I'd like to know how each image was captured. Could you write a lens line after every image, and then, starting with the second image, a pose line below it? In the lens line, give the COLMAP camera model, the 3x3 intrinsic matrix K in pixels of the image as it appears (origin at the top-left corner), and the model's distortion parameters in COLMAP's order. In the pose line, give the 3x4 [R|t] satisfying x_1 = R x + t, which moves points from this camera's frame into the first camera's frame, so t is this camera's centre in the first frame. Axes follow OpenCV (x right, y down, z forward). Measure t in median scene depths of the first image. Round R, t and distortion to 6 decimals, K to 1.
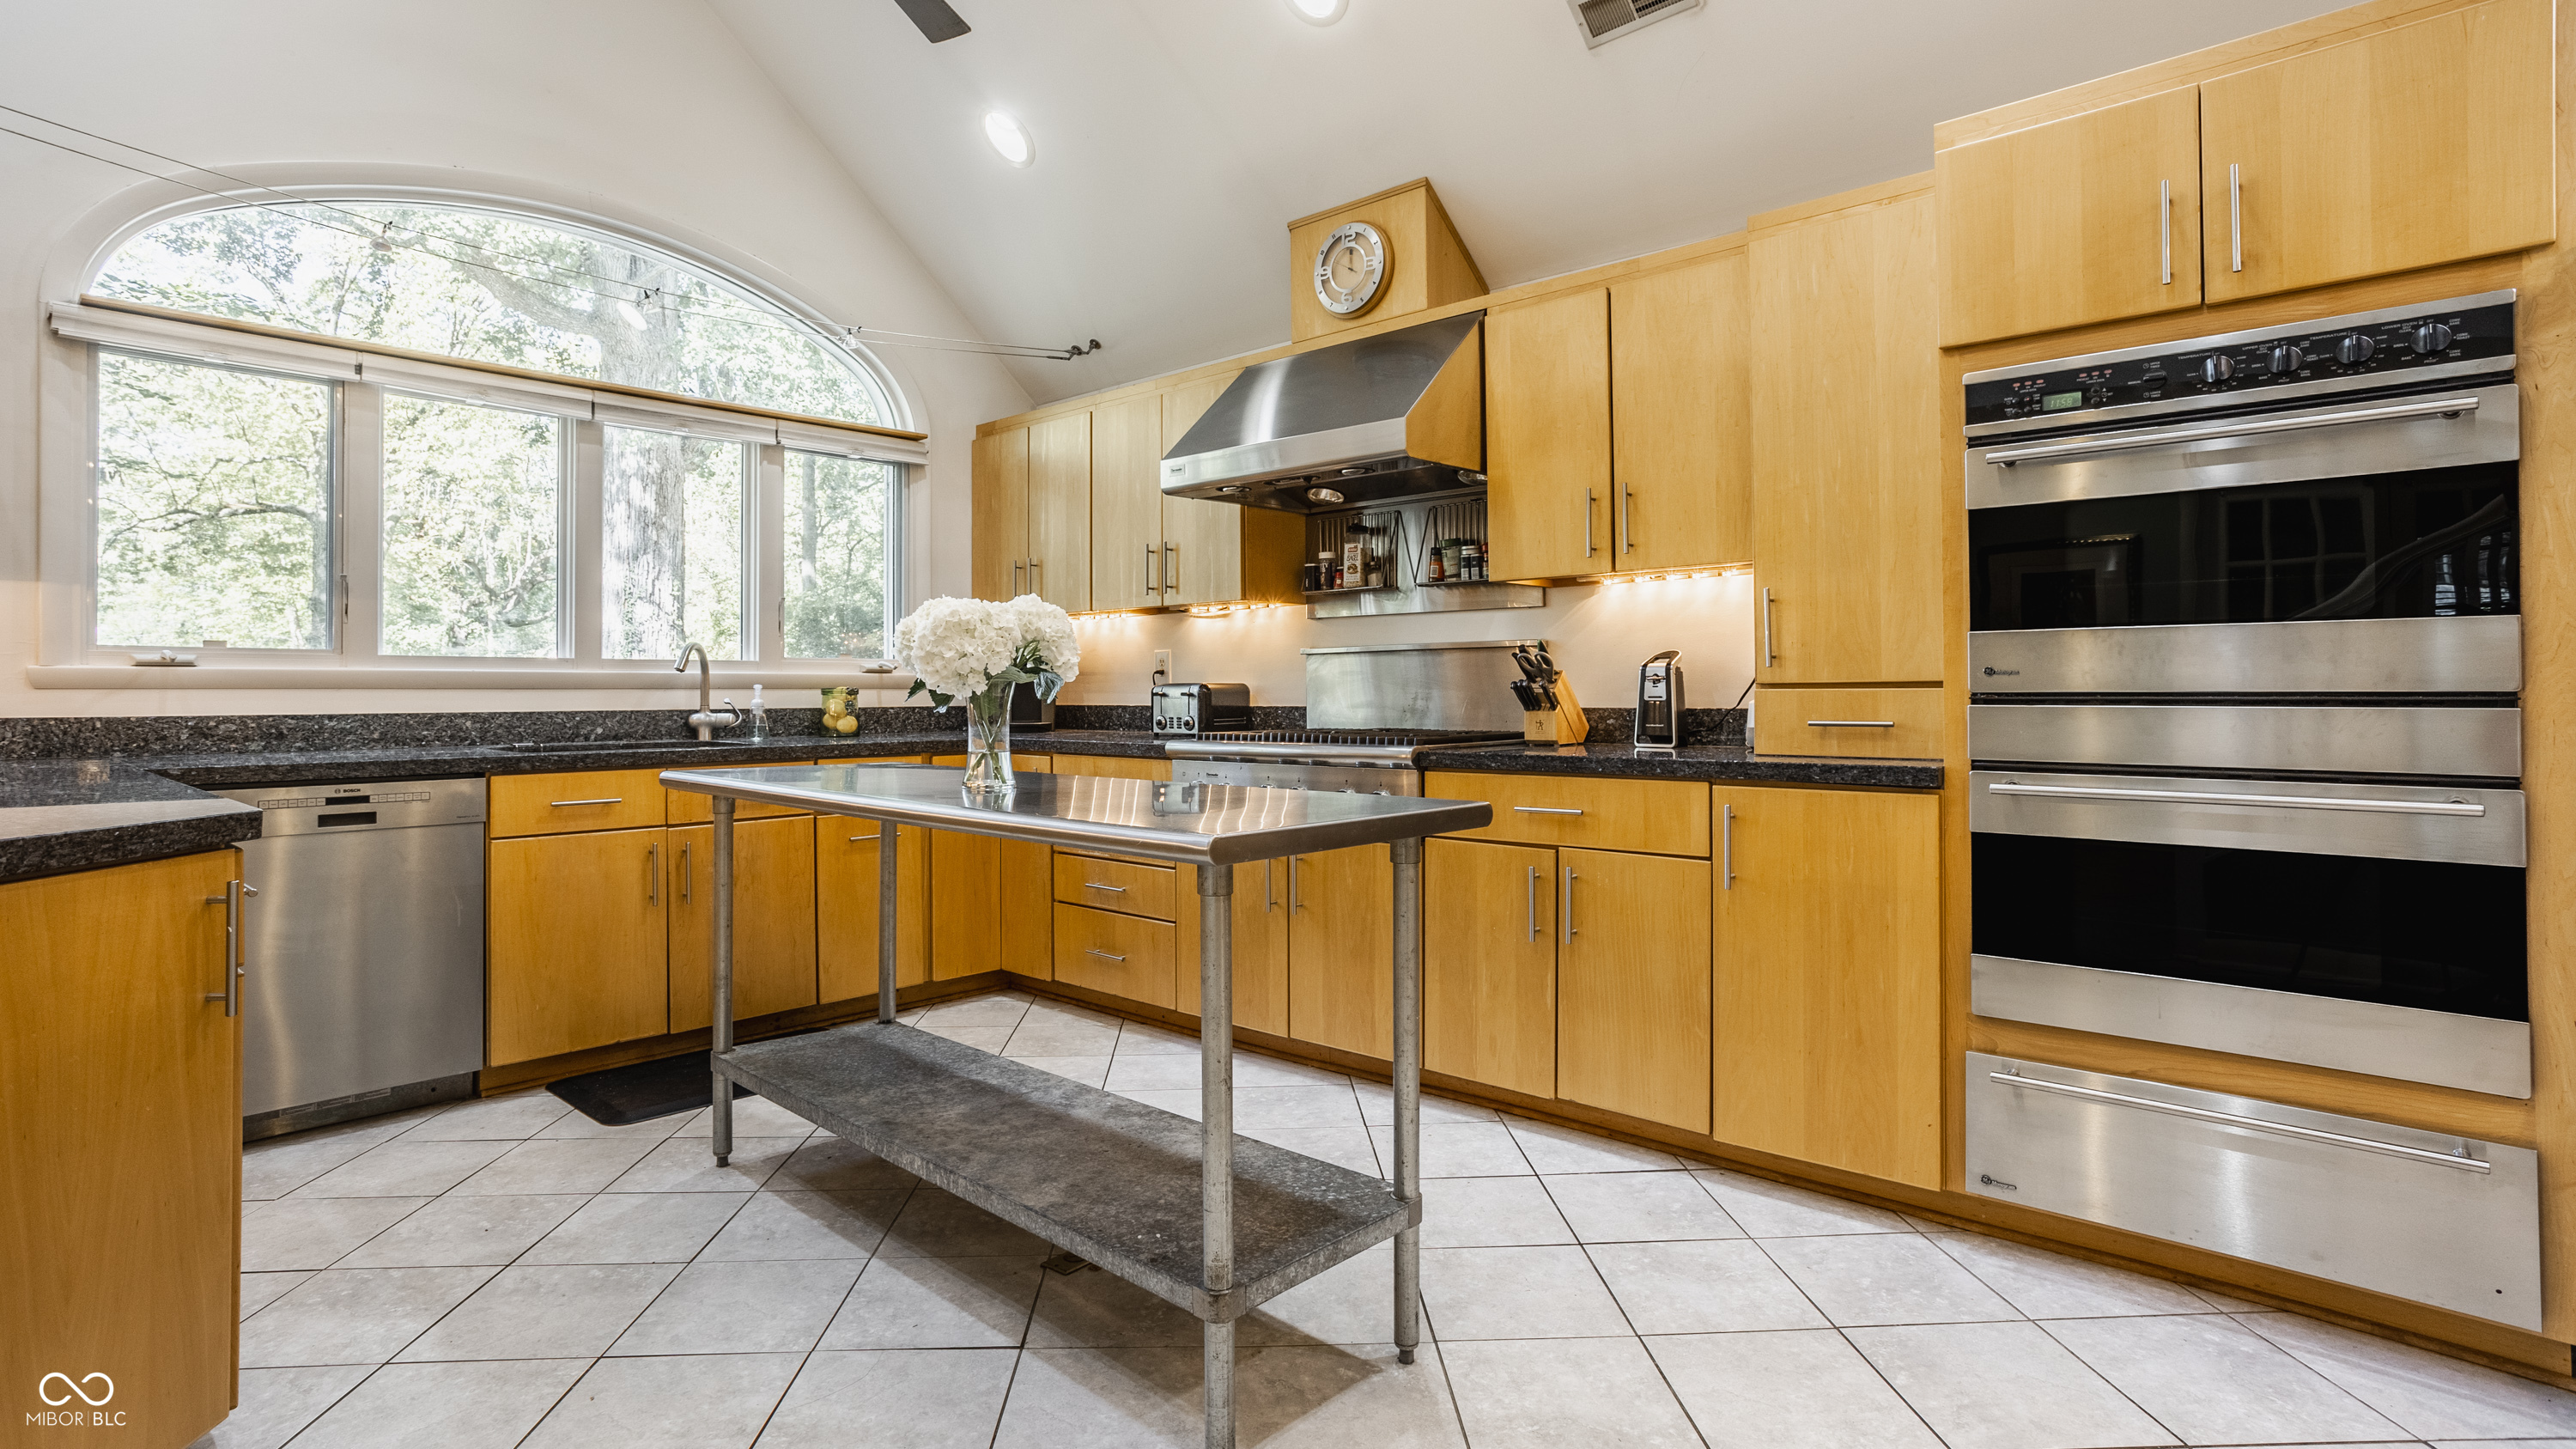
lens RADIAL K [[1252.0, 0, 1276.6], [0, 1252.0, 688.1], [0, 0, 1]] dist [-0.063226, 0.039702]
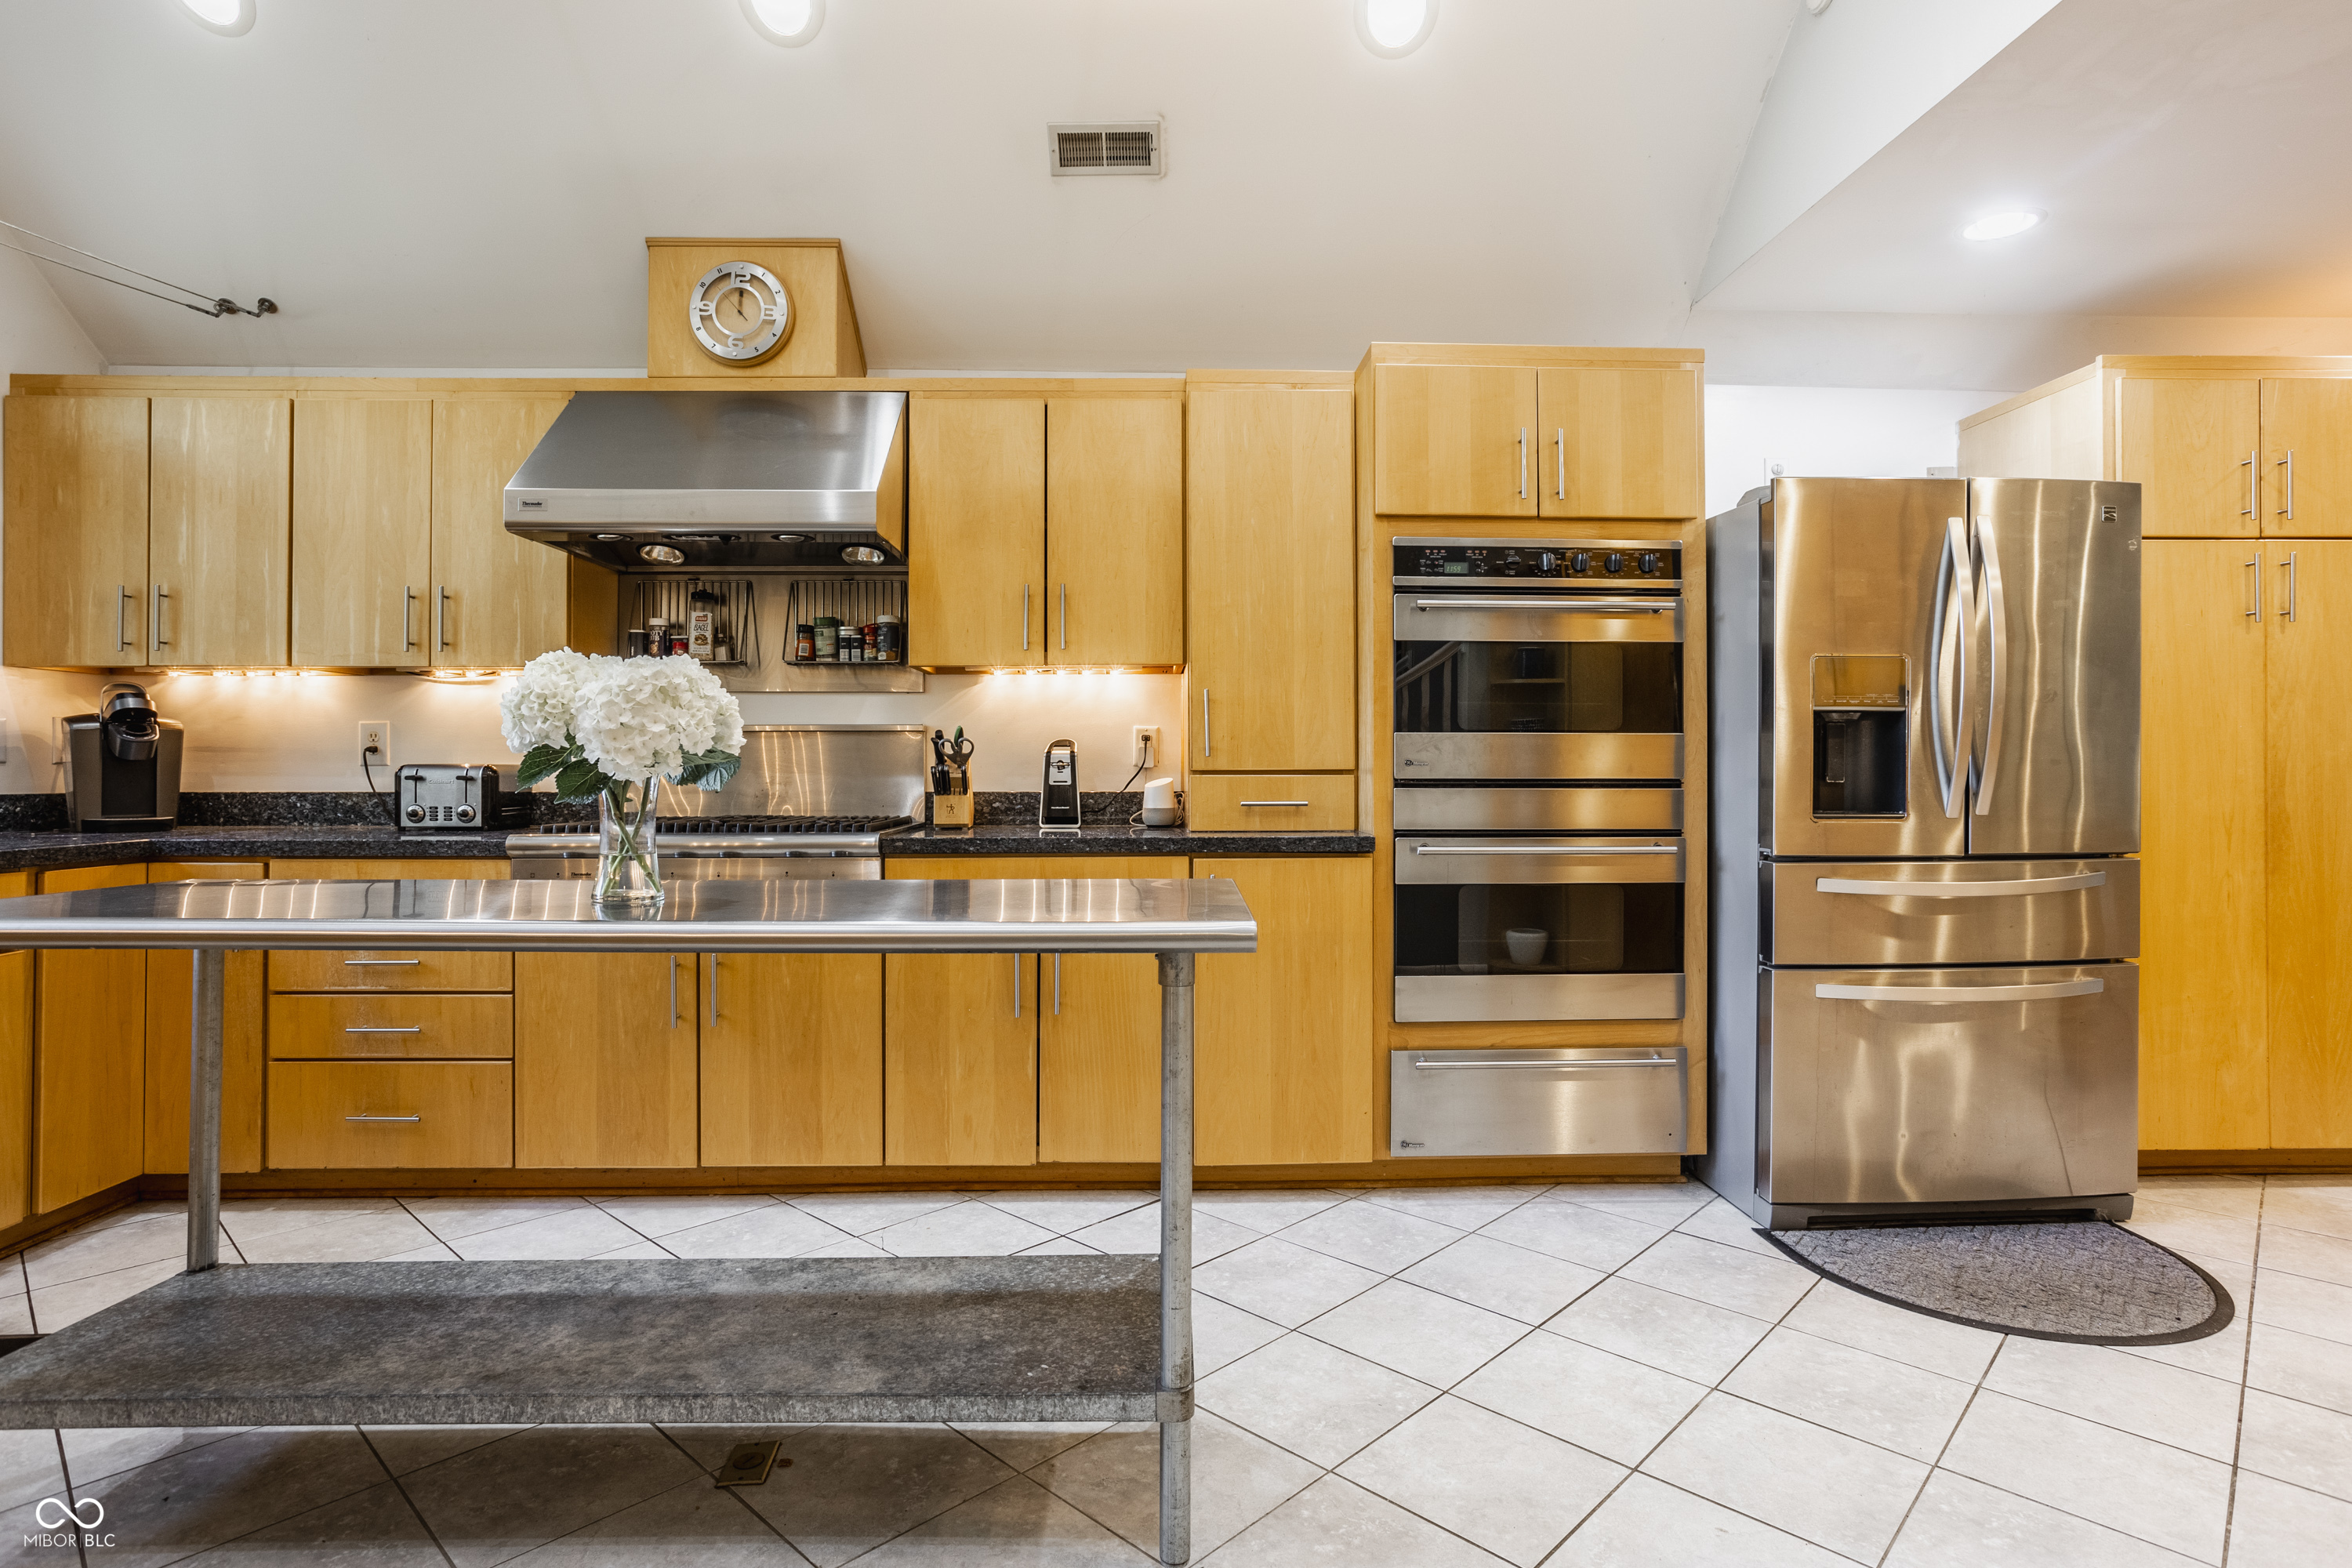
lens RADIAL K [[1223.7, 0, 1176.5], [0, 1223.7, 770.9], [0, 0, 1]] dist [-0.059749, 0.041195]
pose [[0.717097, 0.004291, 0.696960, -0.370910], [-0.004860, 0.999988, -0.001156, -0.001553], [-0.696956, -0.002558, 0.717109, 0.160757]]
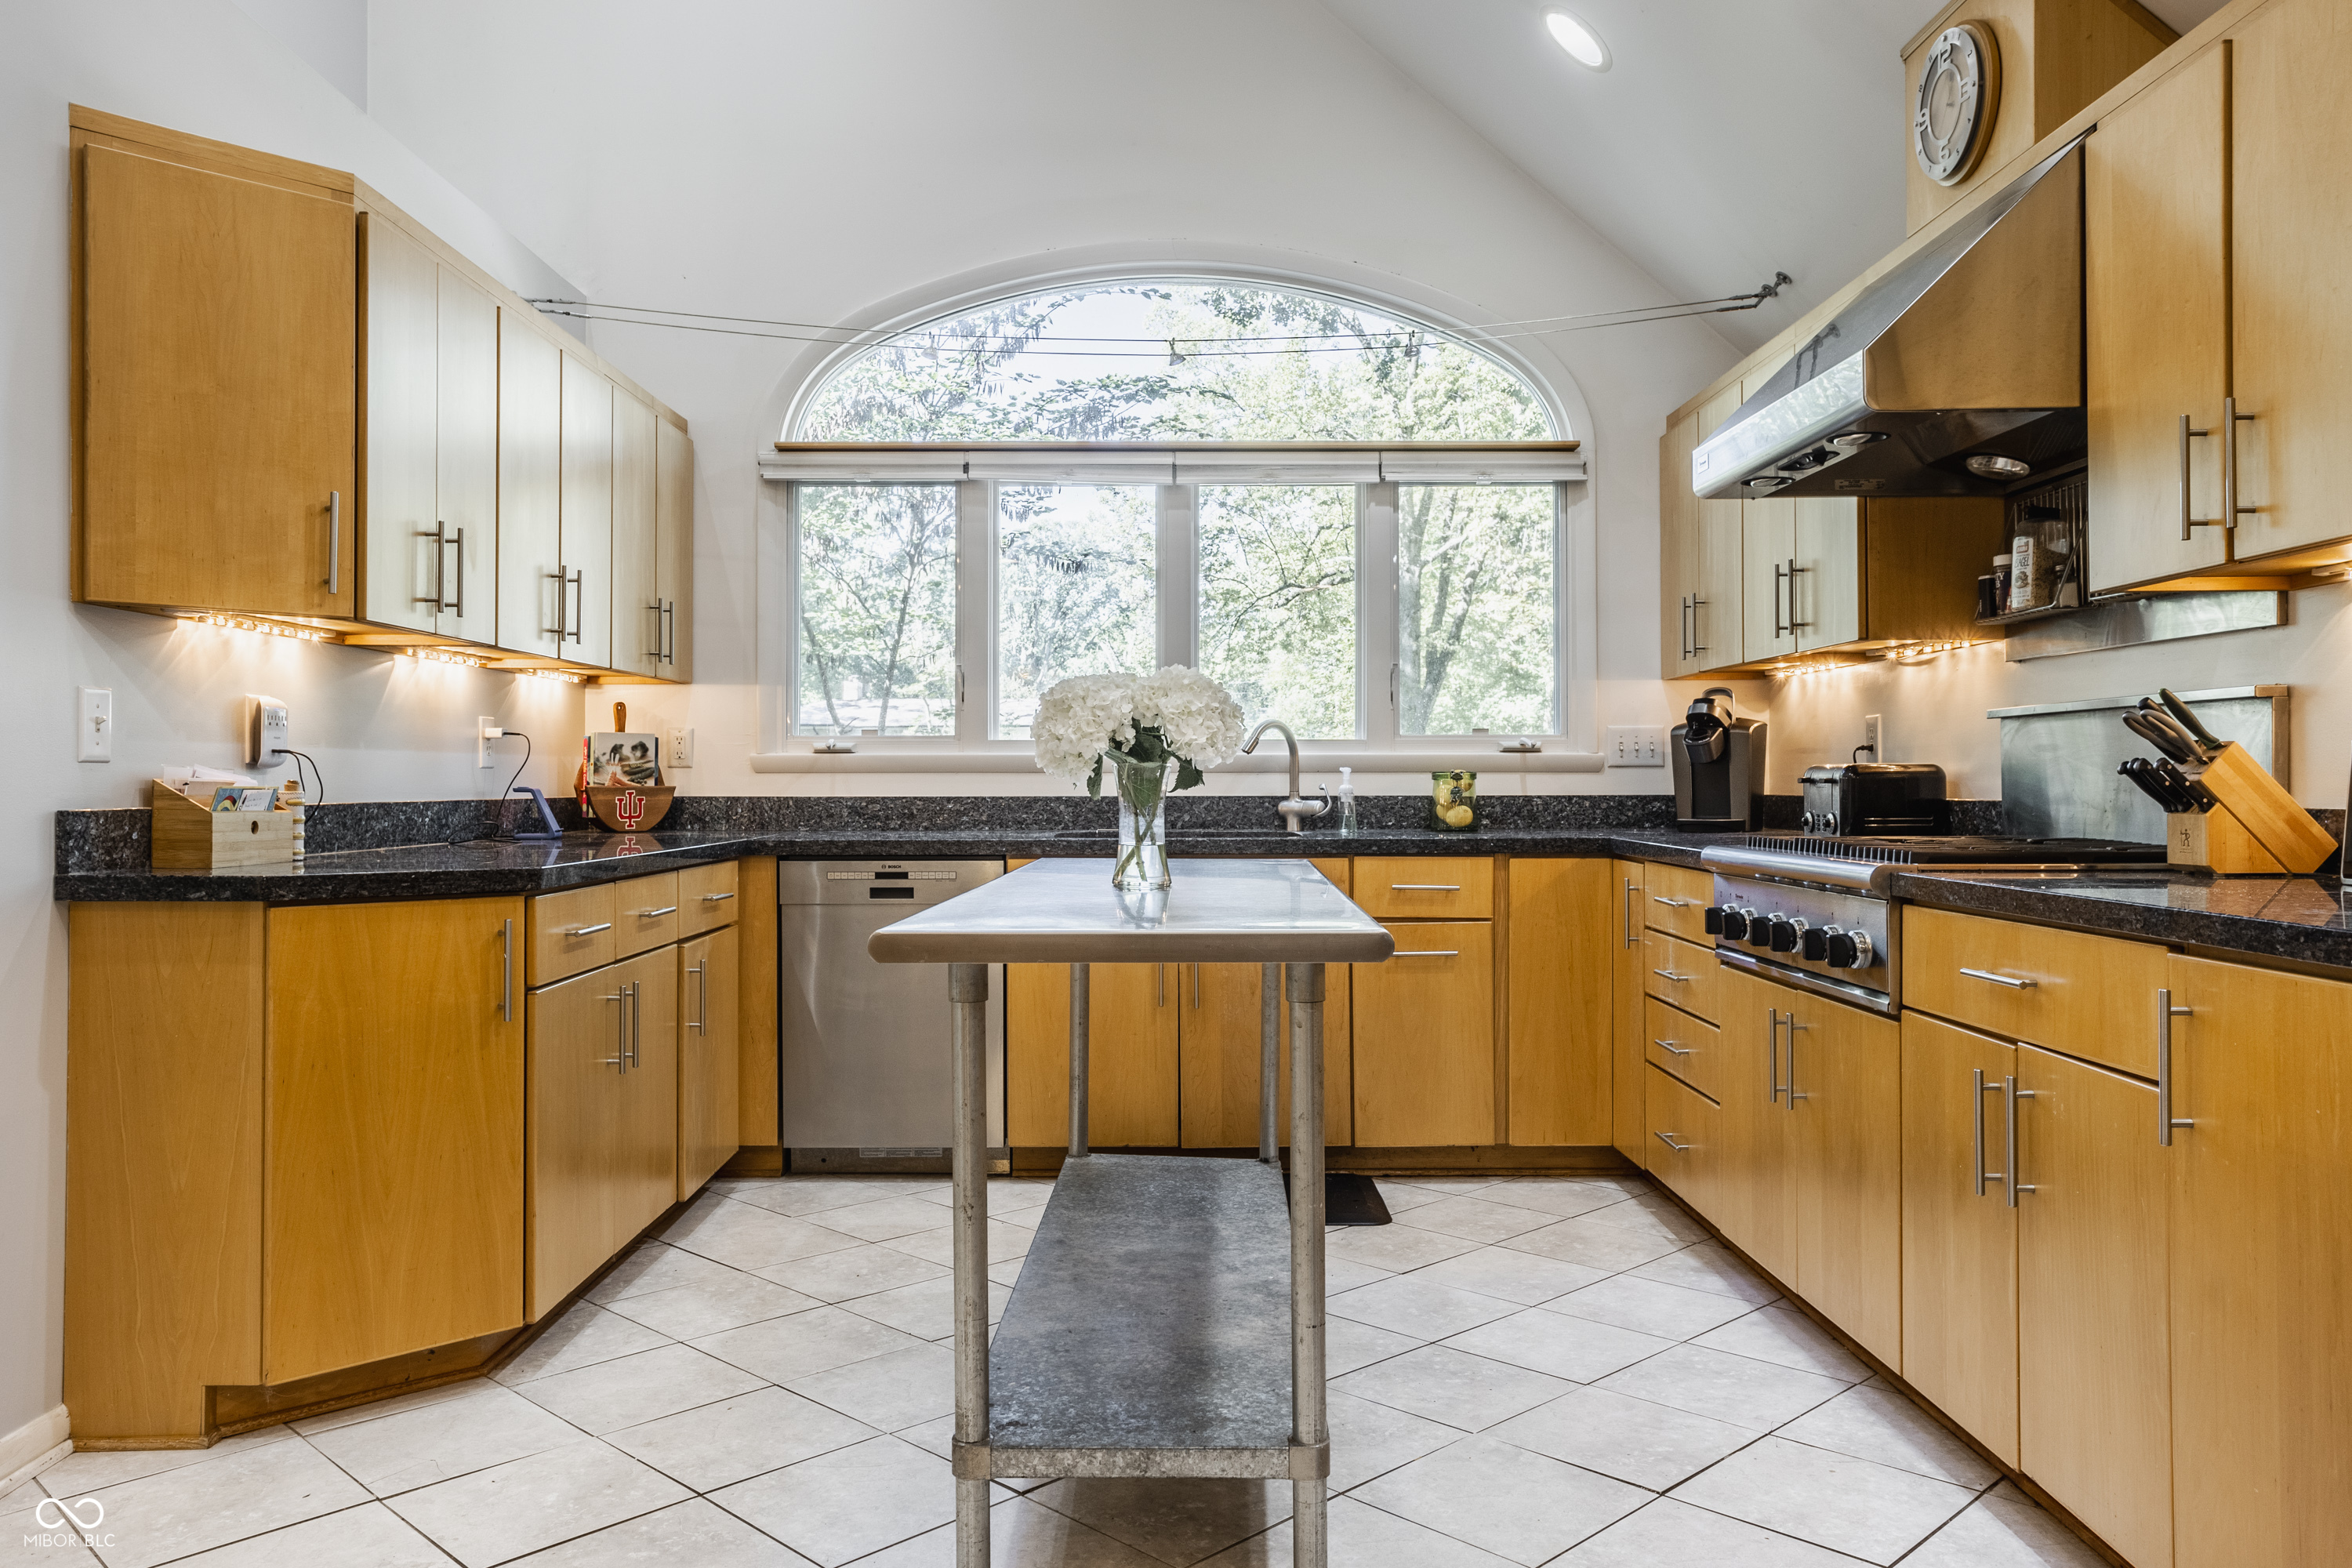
lens RADIAL K [[1742.0, 0, 1176.0], [0, 1742.0, 784.0], [0, 0, 1]] dist [-0.009817, 0.000671]
pose [[0.670787, 0.005442, -0.741630, 0.511022], [0.000757, 0.999968, 0.008023, -0.001641], [0.741649, -0.005943, 0.670762, 0.136888]]
